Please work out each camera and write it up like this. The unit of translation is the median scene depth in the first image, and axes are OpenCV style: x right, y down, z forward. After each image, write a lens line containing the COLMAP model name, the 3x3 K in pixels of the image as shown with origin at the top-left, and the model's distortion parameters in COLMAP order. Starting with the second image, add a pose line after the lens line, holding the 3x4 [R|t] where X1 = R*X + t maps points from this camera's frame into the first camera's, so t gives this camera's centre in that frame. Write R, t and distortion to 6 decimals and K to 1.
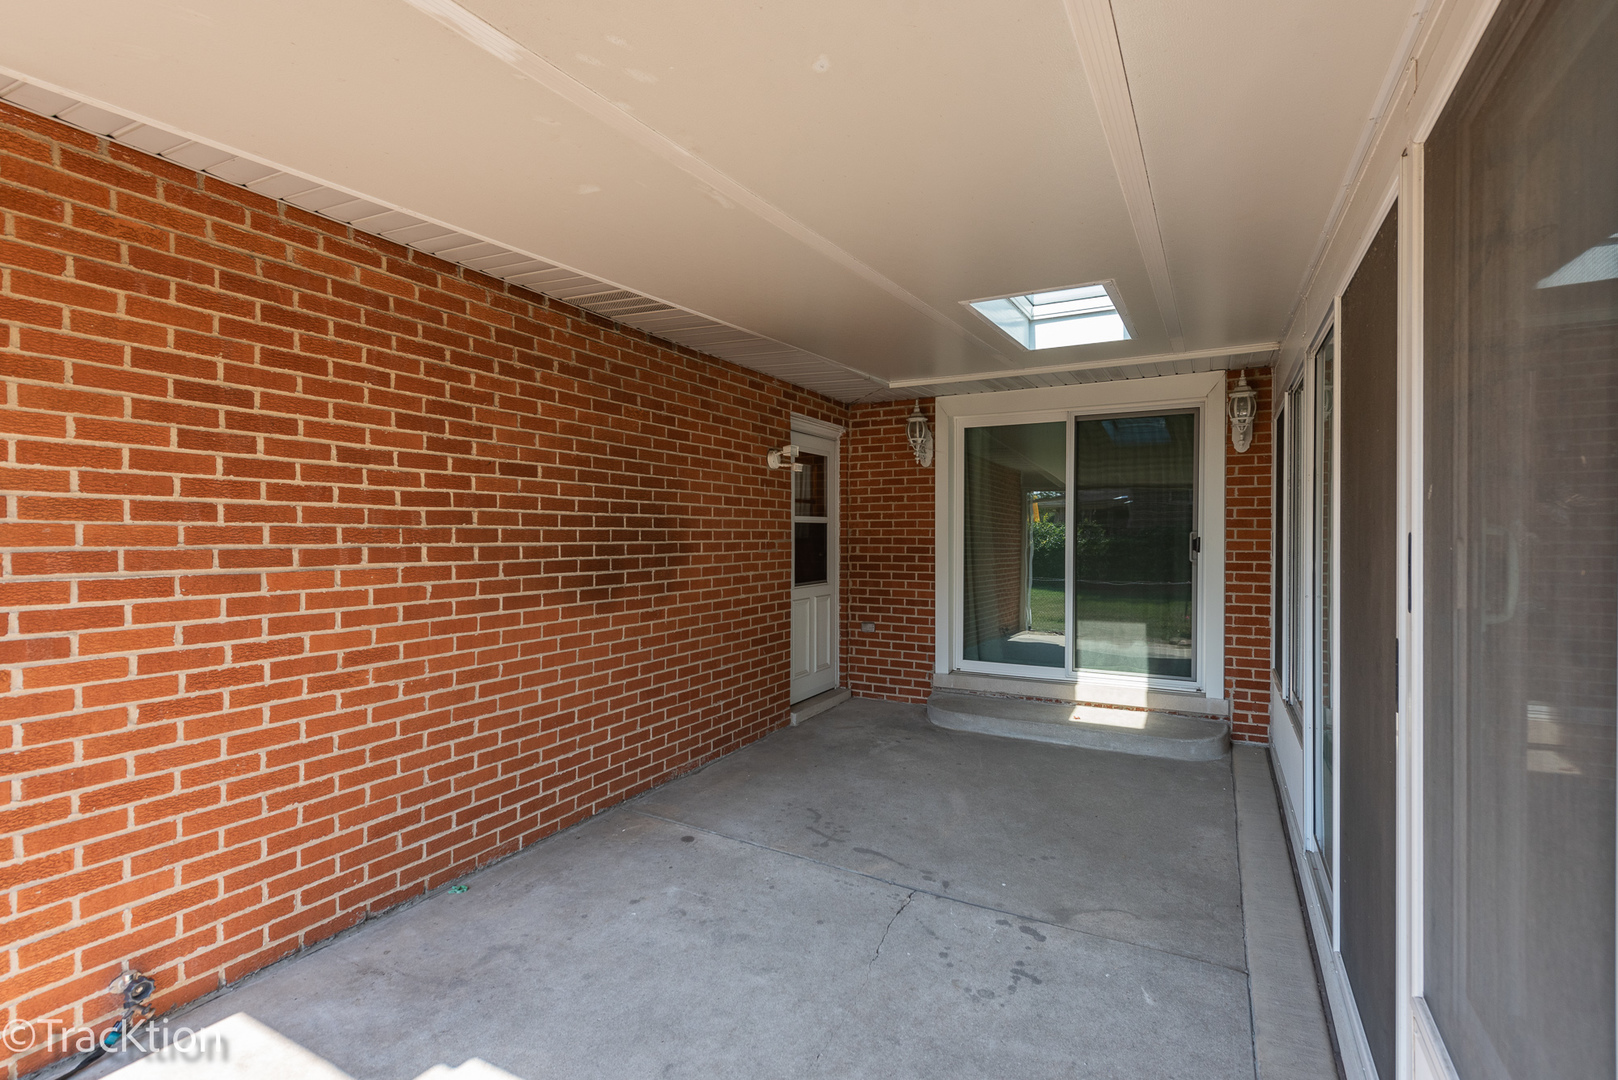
lens RADIAL K [[733.6, 0, 809.2], [0, 733.6, 538.7], [0, 0, 1]] dist [0.006062, 0.000261]
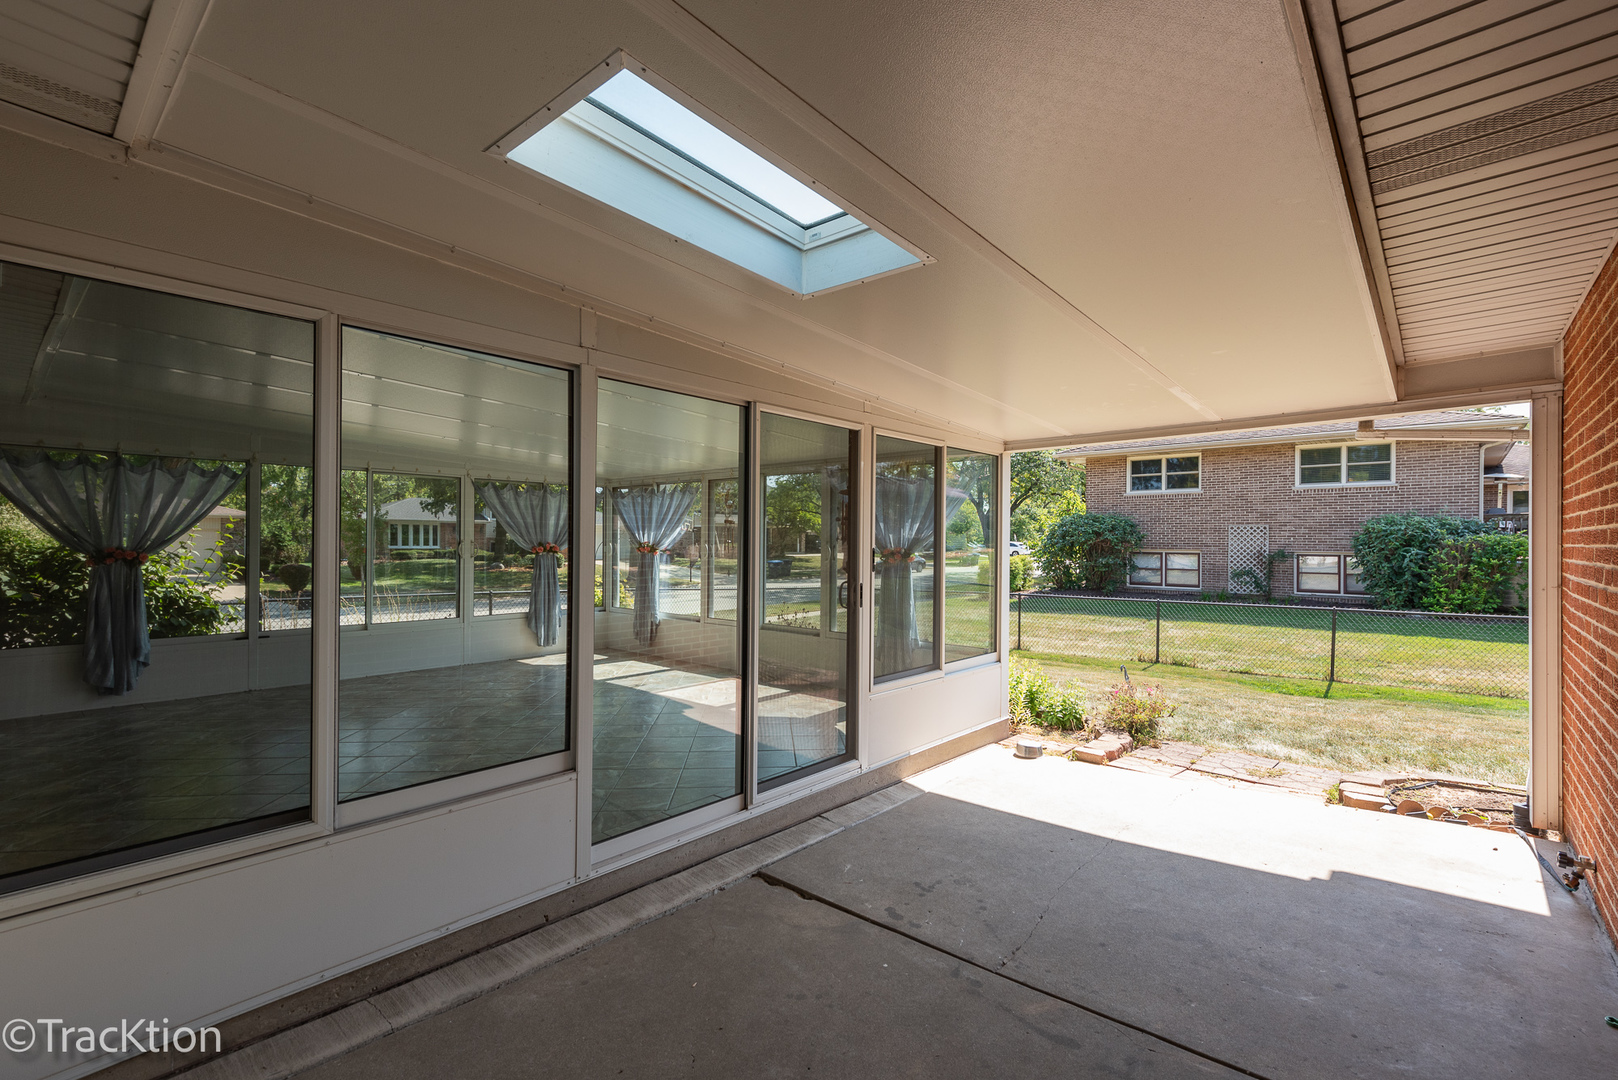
lens RADIAL K [[733.6, 0, 805.7], [0, 733.6, 548.0], [0, 0, 1]] dist [0.006062, 0.000261]
pose [[-0.975568, -0.004067, 0.219659, 0.202058], [-0.001047, 0.999903, 0.013864, -0.026882], [-0.219694, 0.013295, -0.975478, 2.190828]]
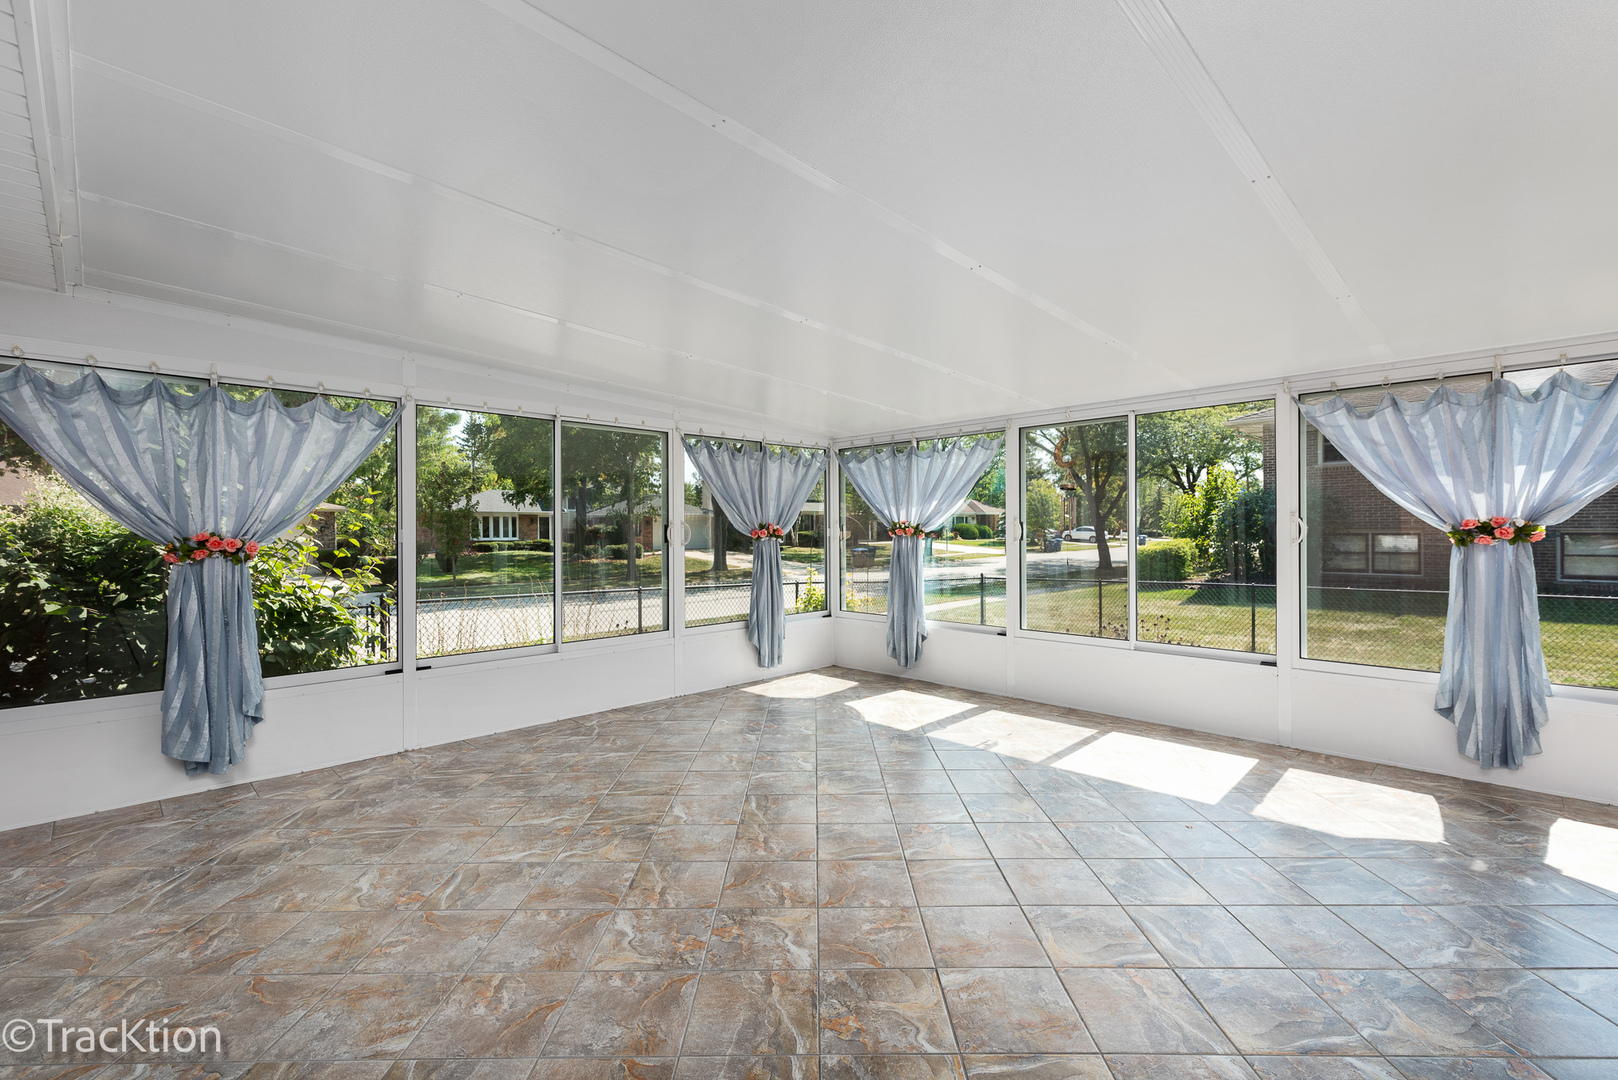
lens RADIAL K [[733.6, 0, 811.5], [0, 733.6, 533.6], [0, 0, 1]] dist [0.006062, 0.000261]
pose [[-0.957295, 0.009063, 0.288971, 1.116348], [0.012470, 0.999873, 0.009952, 0.001919], [-0.288844, 0.013130, -0.957286, 1.560844]]
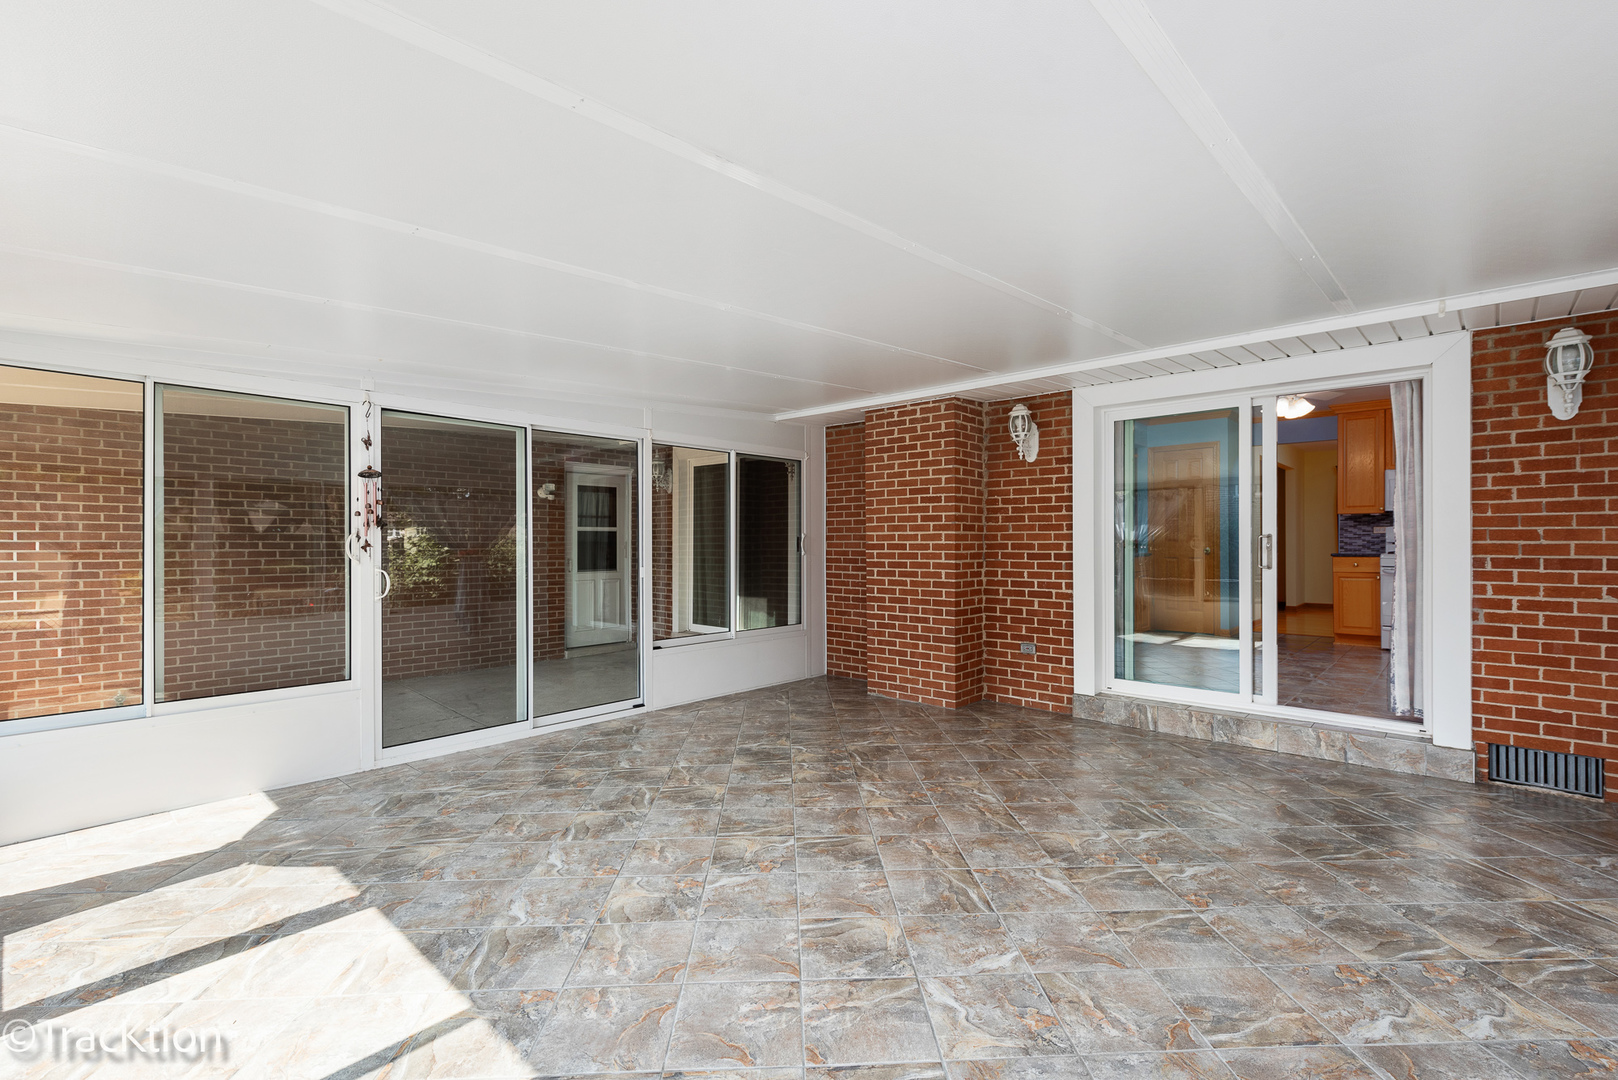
lens RADIAL K [[733.6, 0, 810.1], [0, 733.6, 537.3], [0, 0, 1]] dist [0.006062, 0.000261]
pose [[0.968342, 0.000624, -0.249627, 1.644379], [-0.003617, 0.999927, -0.011530, 0.014833], [0.249602, 0.012068, 0.968273, -0.752038]]
